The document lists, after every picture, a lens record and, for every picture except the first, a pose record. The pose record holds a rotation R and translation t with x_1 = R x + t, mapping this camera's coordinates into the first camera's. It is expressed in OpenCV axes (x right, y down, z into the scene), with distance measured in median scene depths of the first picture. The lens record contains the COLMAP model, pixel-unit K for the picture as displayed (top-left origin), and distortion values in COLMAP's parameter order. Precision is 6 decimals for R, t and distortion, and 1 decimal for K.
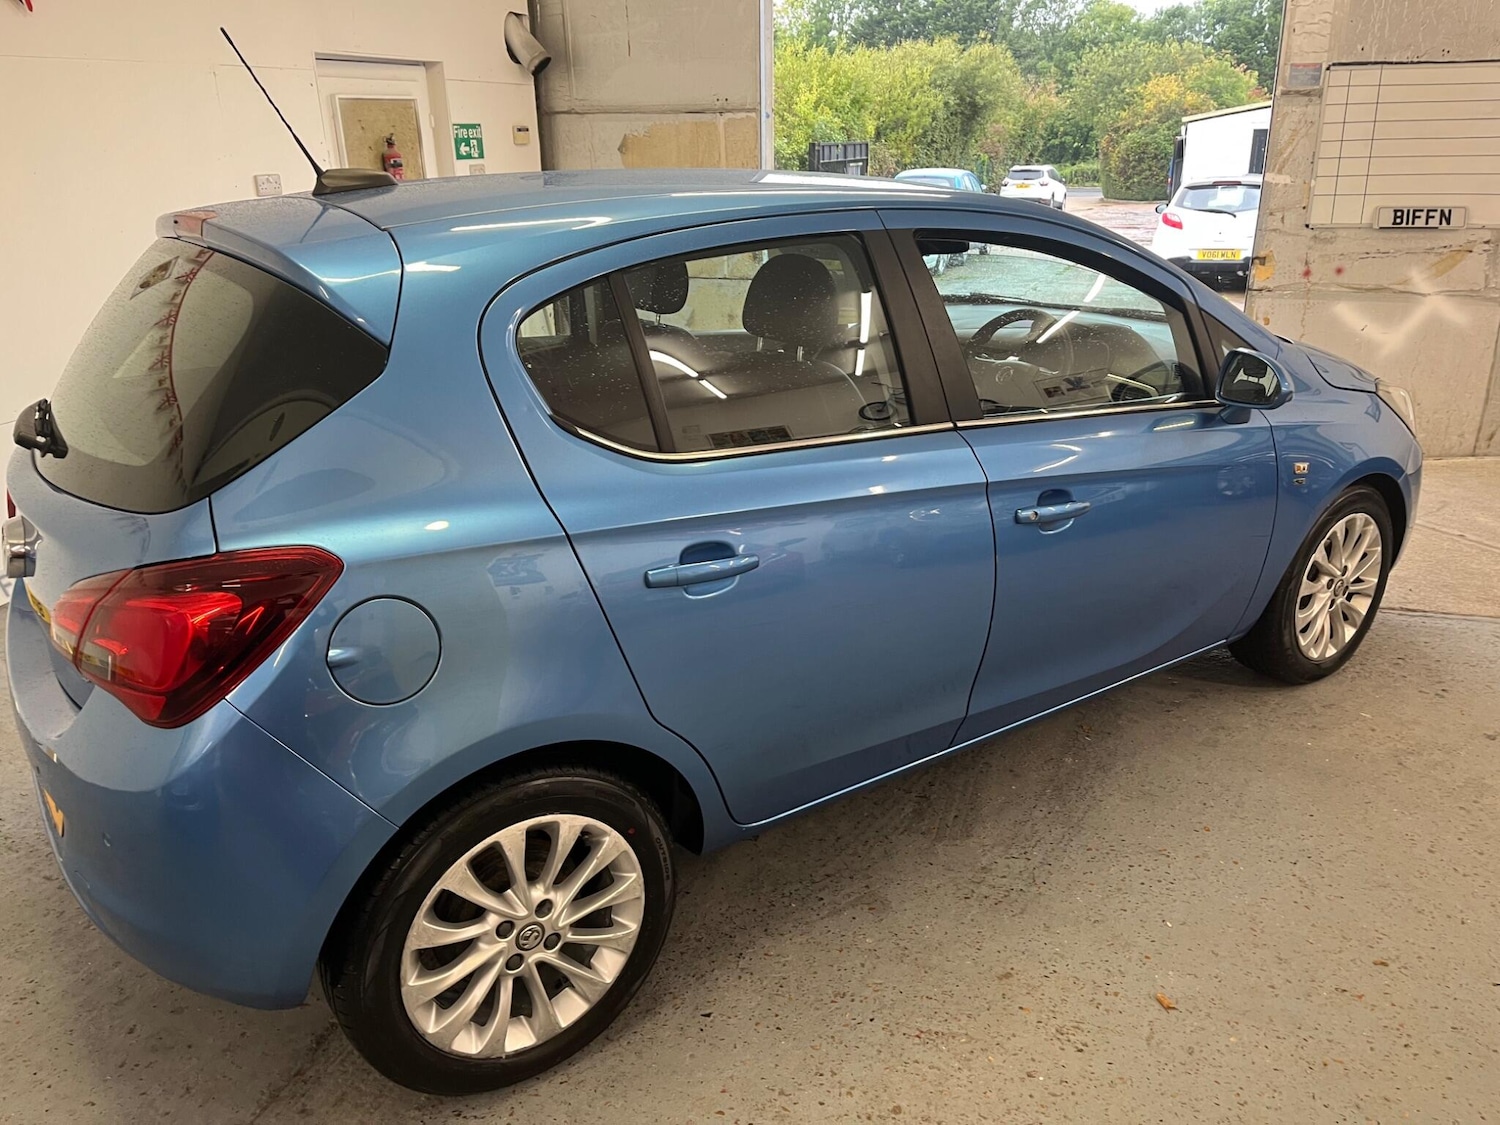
lens RADIAL K [[1132.4, 0, 754.0], [0, 1132.4, 581.4], [0, 0, 1]] dist [0.071733, -0.095058]
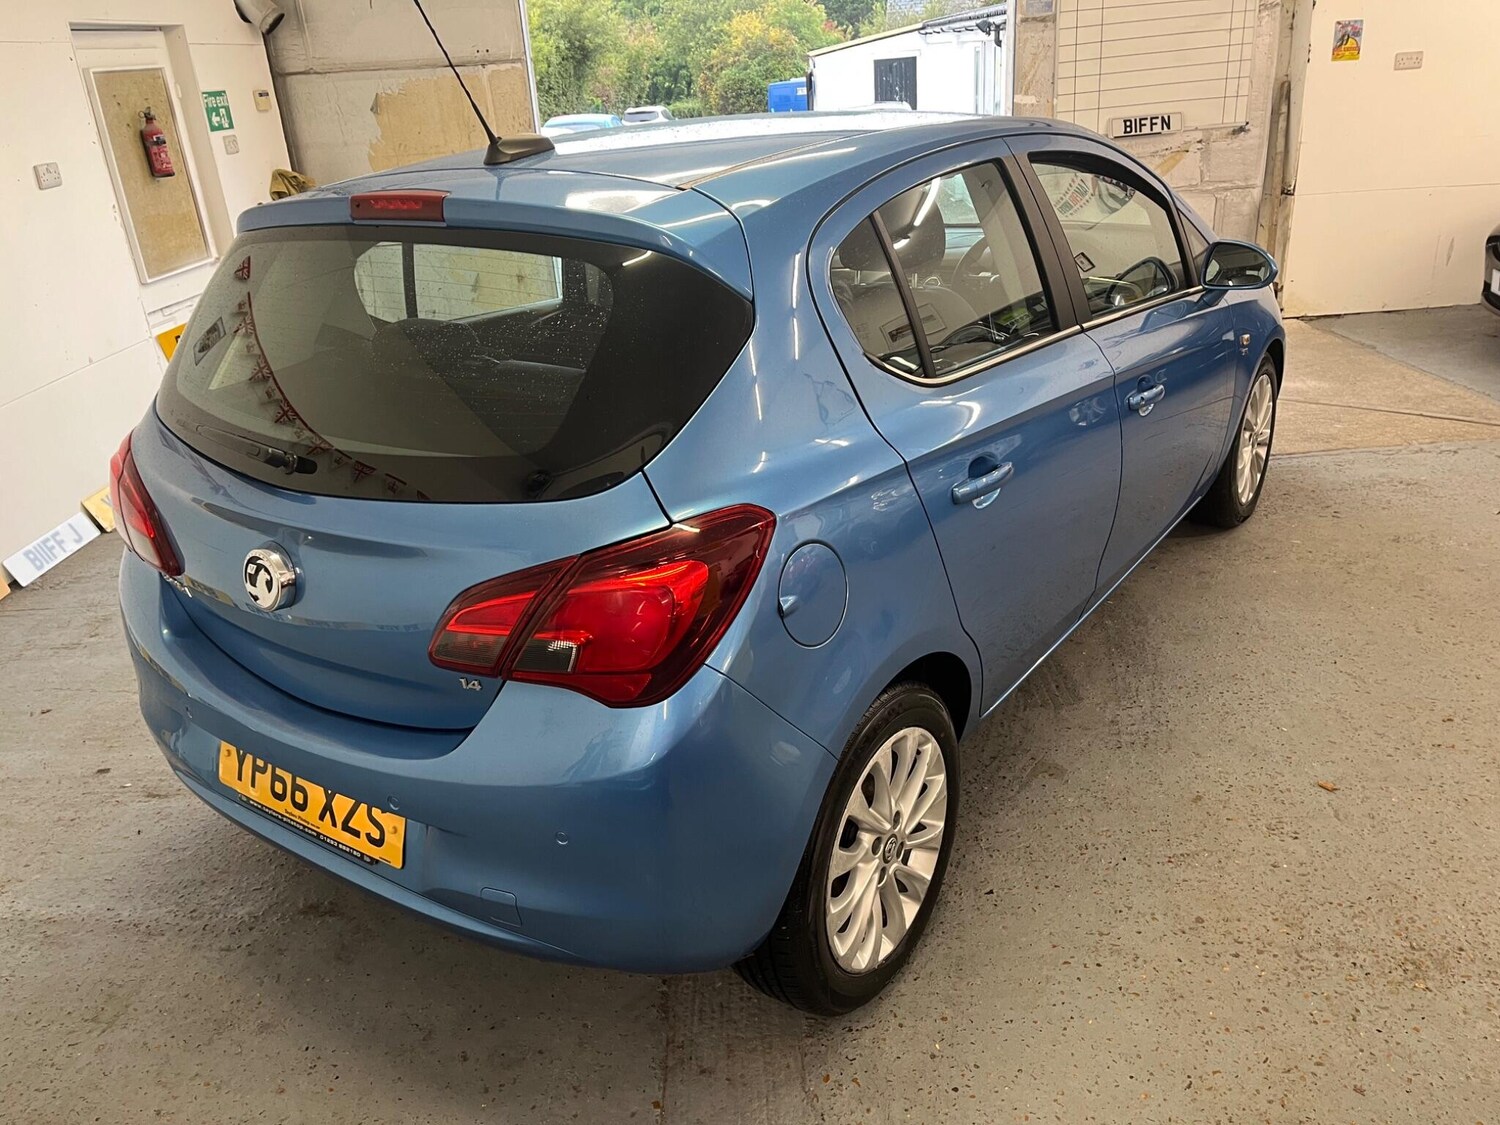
lens RADIAL K [[1132.4, 0, 742.7], [0, 1132.4, 573.4], [0, 0, 1]] dist [0.071733, -0.095058]
pose [[0.945619, -0.174503, 0.274506, -0.191729], [0.165093, 0.984618, 0.057207, -0.007988], [-0.280266, -0.008777, 0.959882, 0.008742]]
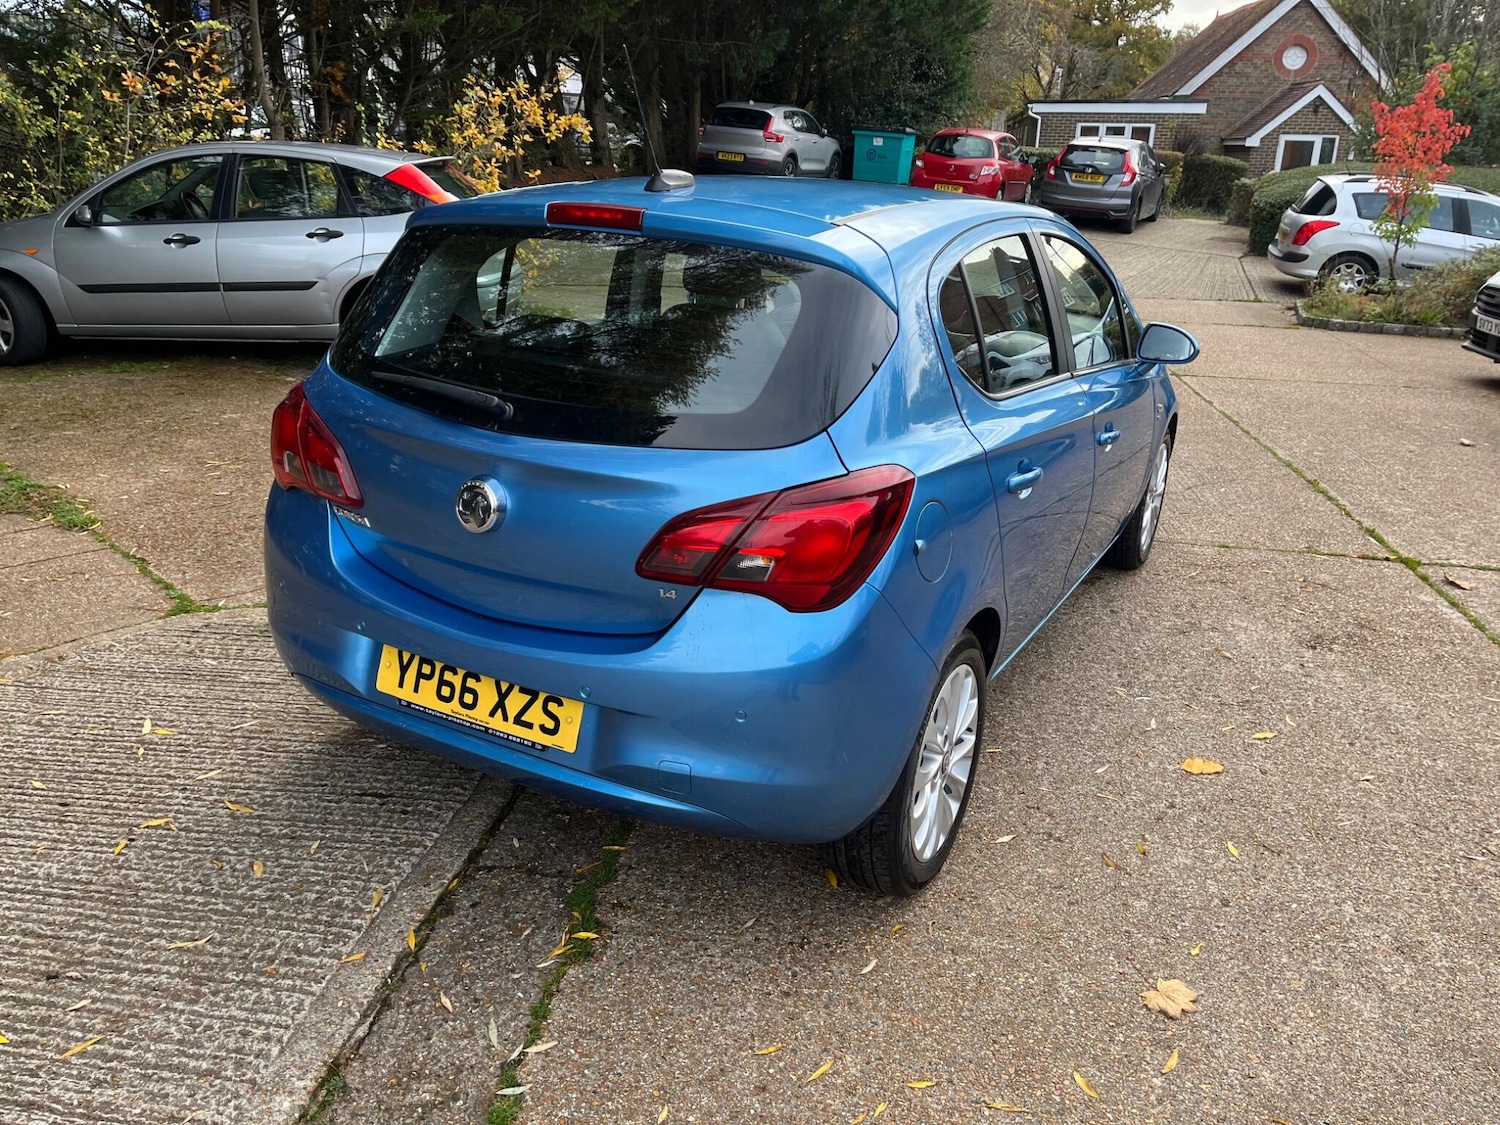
lens RADIAL K [[1132.4, 0, 740.8], [0, 1132.4, 576.0], [0, 0, 1]] dist [0.071733, -0.095058]
pose [[0.900751, -0.098825, 0.422945, -0.318744], [0.100459, 0.994769, 0.018487, 0.016133], [-0.422559, 0.025836, 0.905967, -0.031816]]
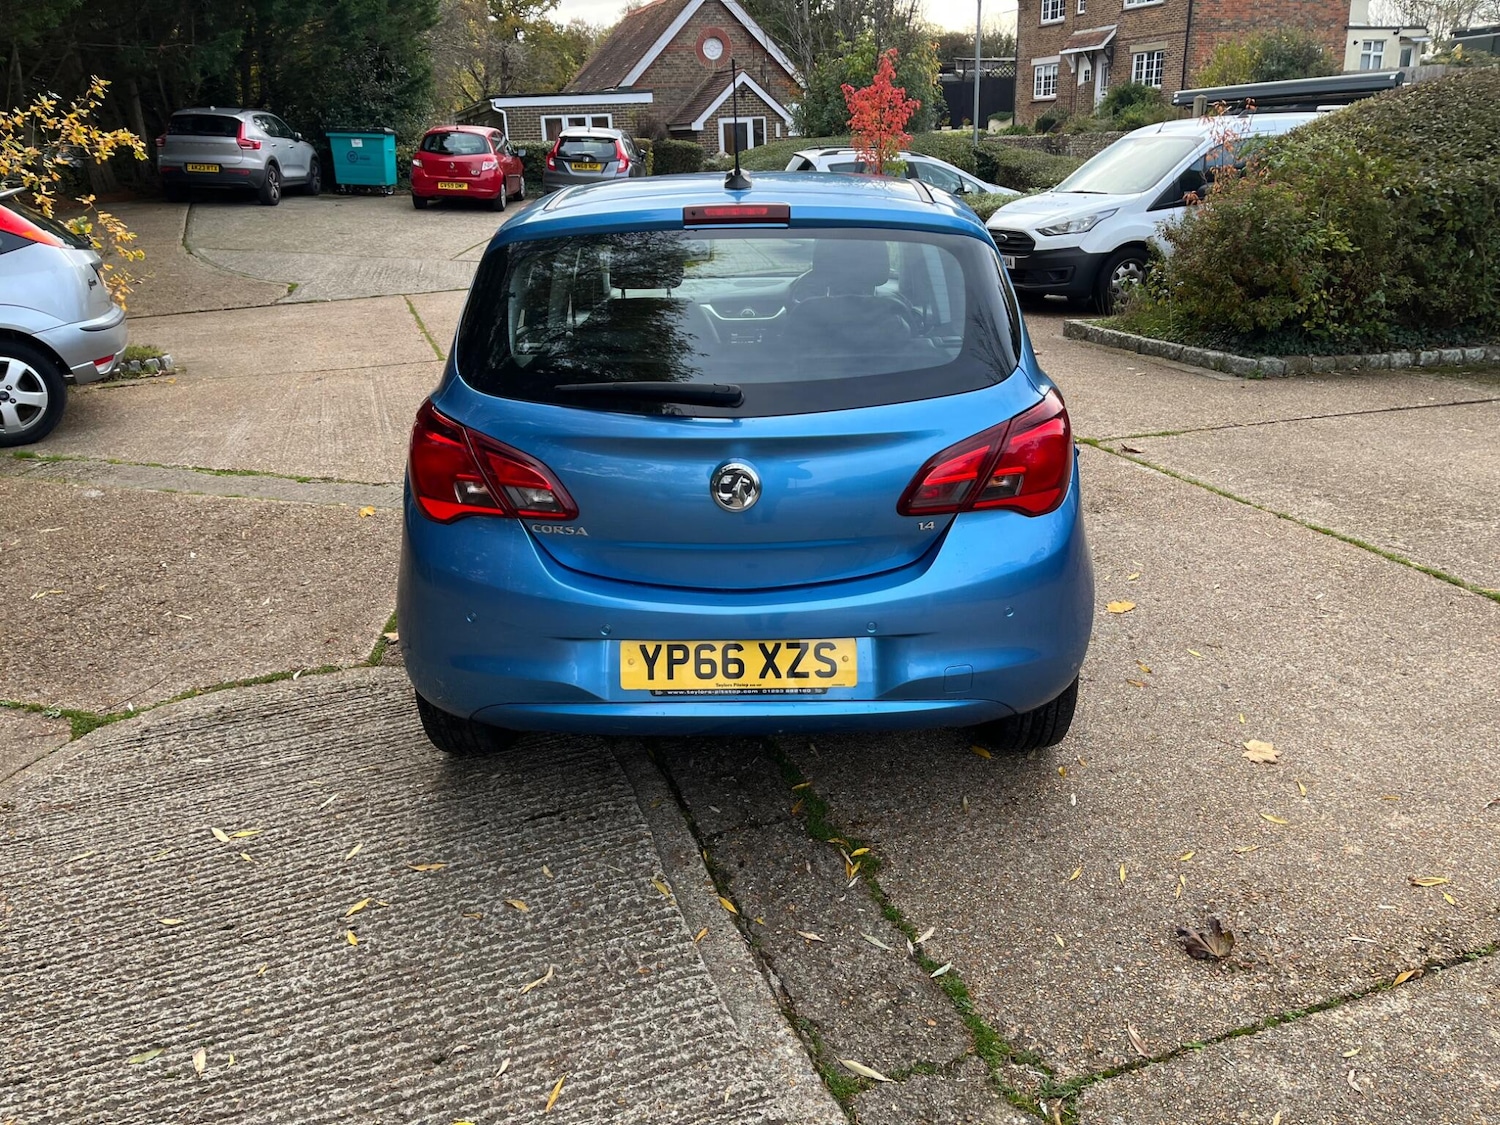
lens RADIAL K [[1132.4, 0, 749.6], [0, 1132.4, 558.7], [0, 0, 1]] dist [0.071733, -0.095058]
pose [[0.601051, -0.262675, 0.754811, -0.557340], [0.294250, 0.950836, 0.096582, -0.023664], [-0.743071, 0.164053, 0.648793, 0.088381]]
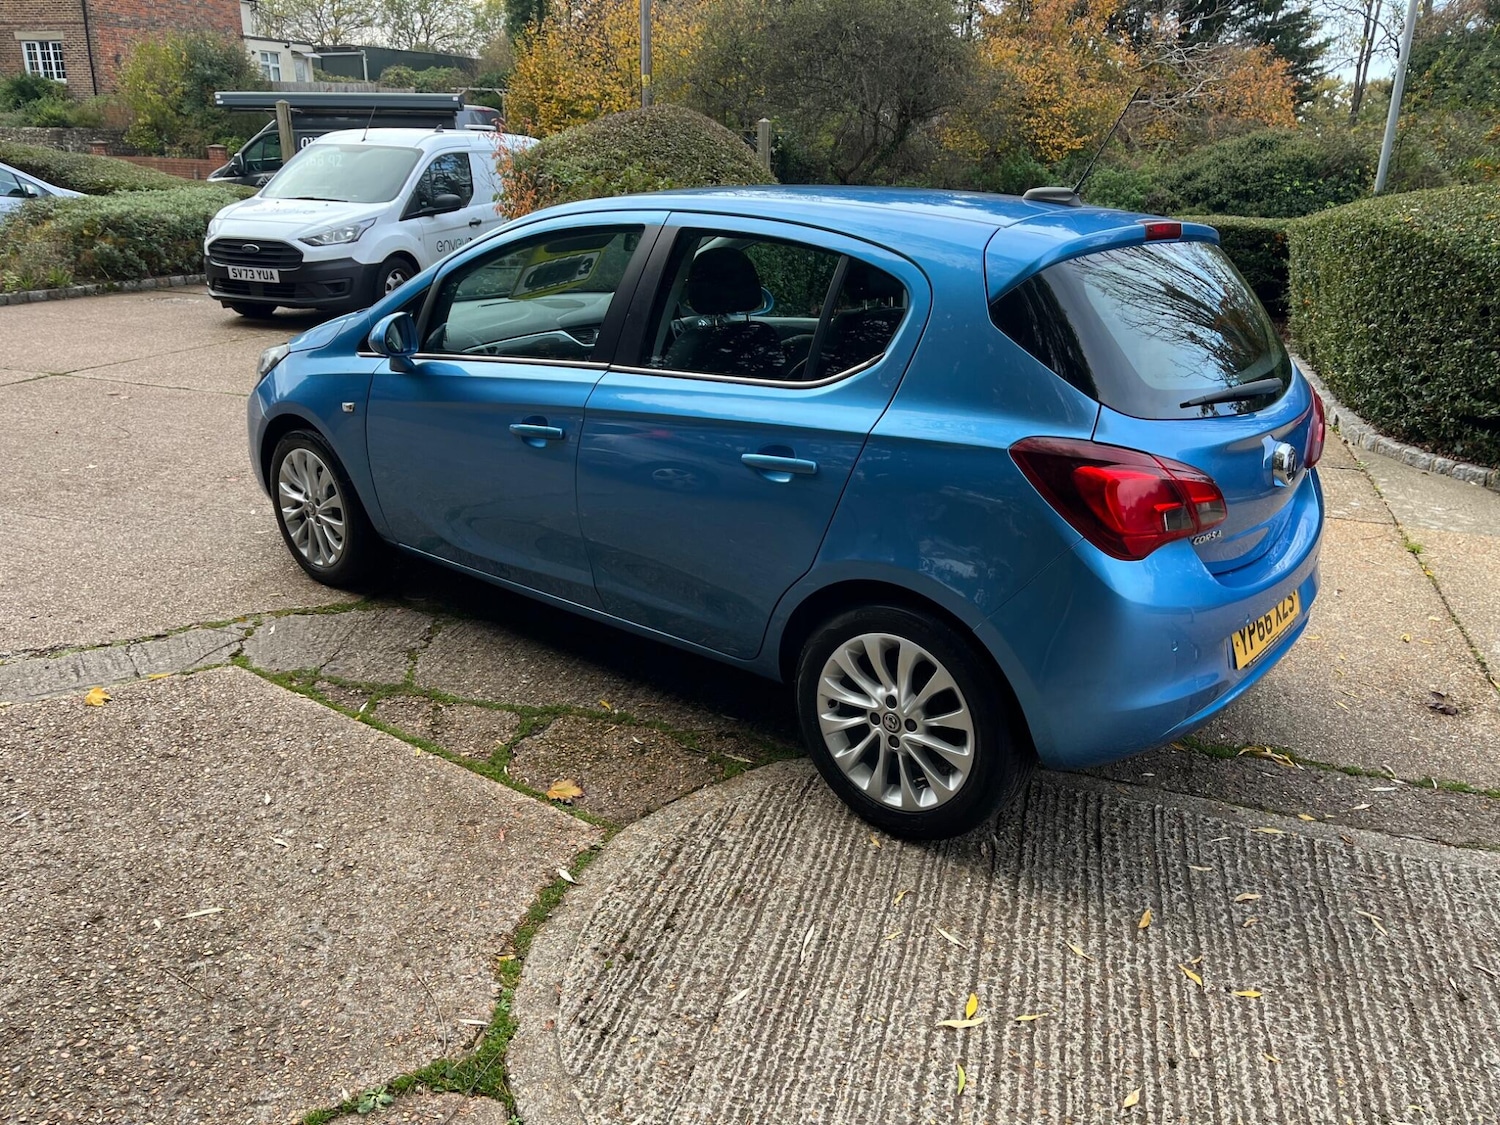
lens RADIAL K [[1132.4, 0, 761.6], [0, 1132.4, 574.6], [0, 0, 1]] dist [0.071733, -0.095058]
pose [[-0.259179, -0.317434, 0.912174, -0.643239], [0.322006, 0.862011, 0.391470, -0.238356], [-0.910570, 0.395187, -0.121200, 0.652111]]
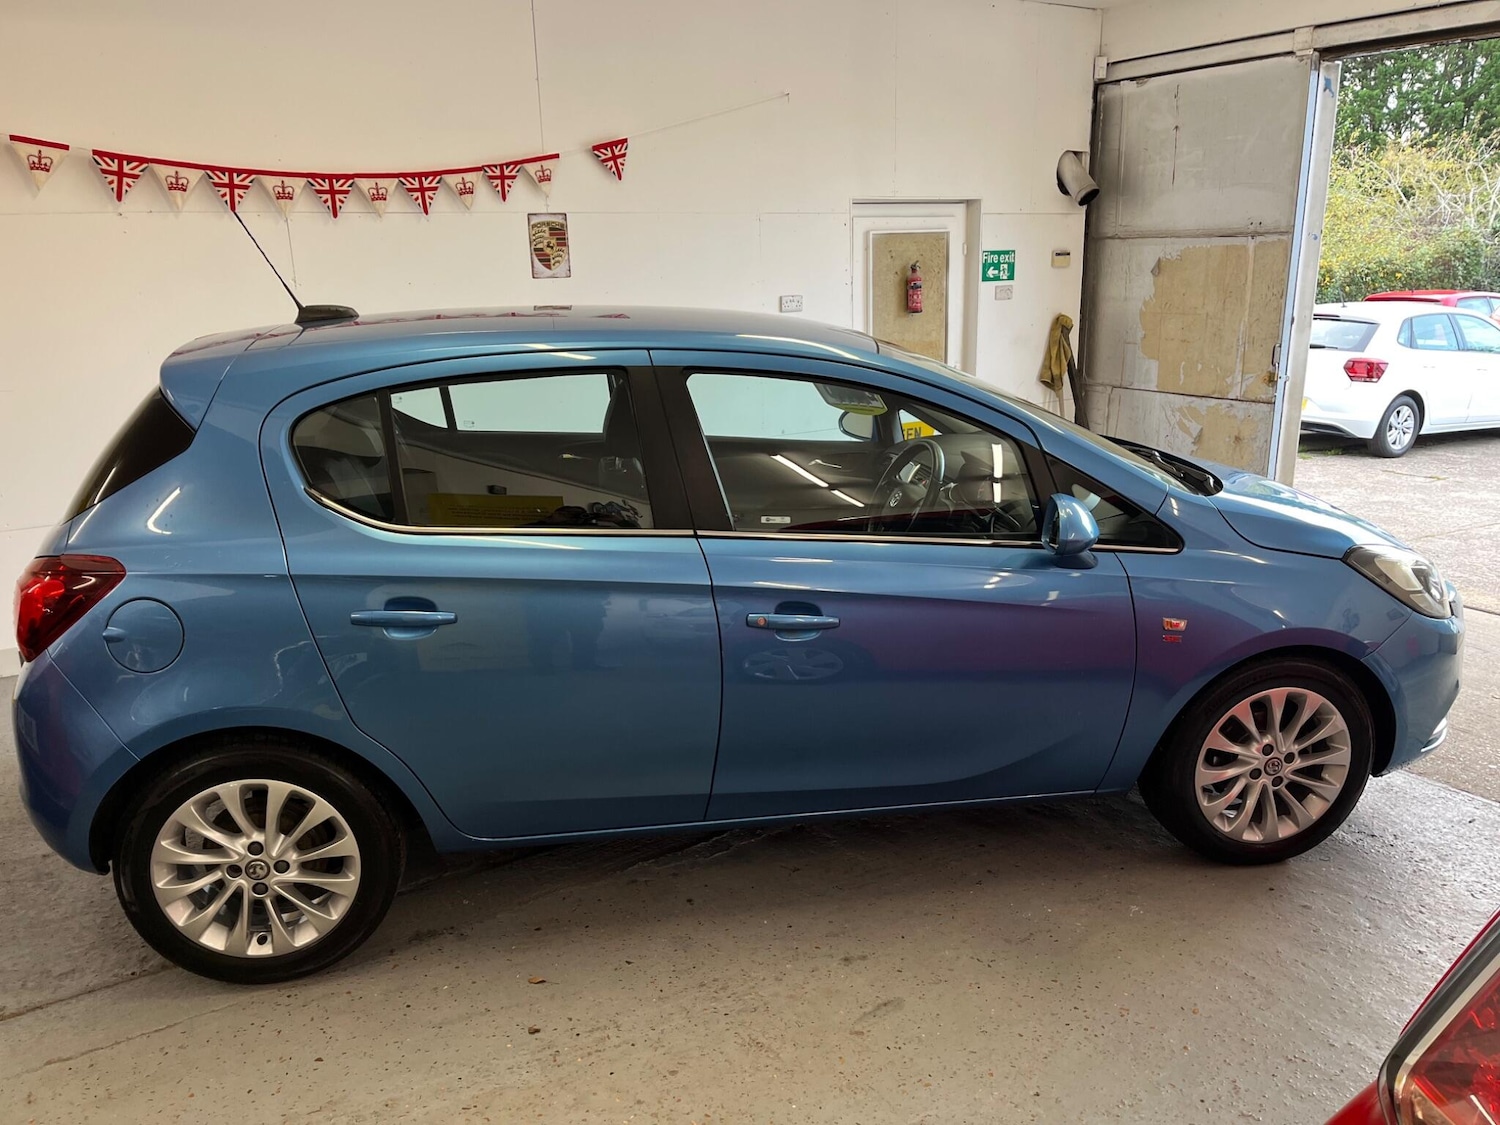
lens RADIAL K [[1118.2, 0, 778.8], [0, 1118.2, 568.4], [0, 0, 1]] dist [0.049635, -0.039154]
pose [[0.812512, 0.160044, -0.560544, 0.272273], [-0.208034, 0.977866, -0.022351, -0.027136], [0.544560, 0.134772, 0.827823, 0.009964]]
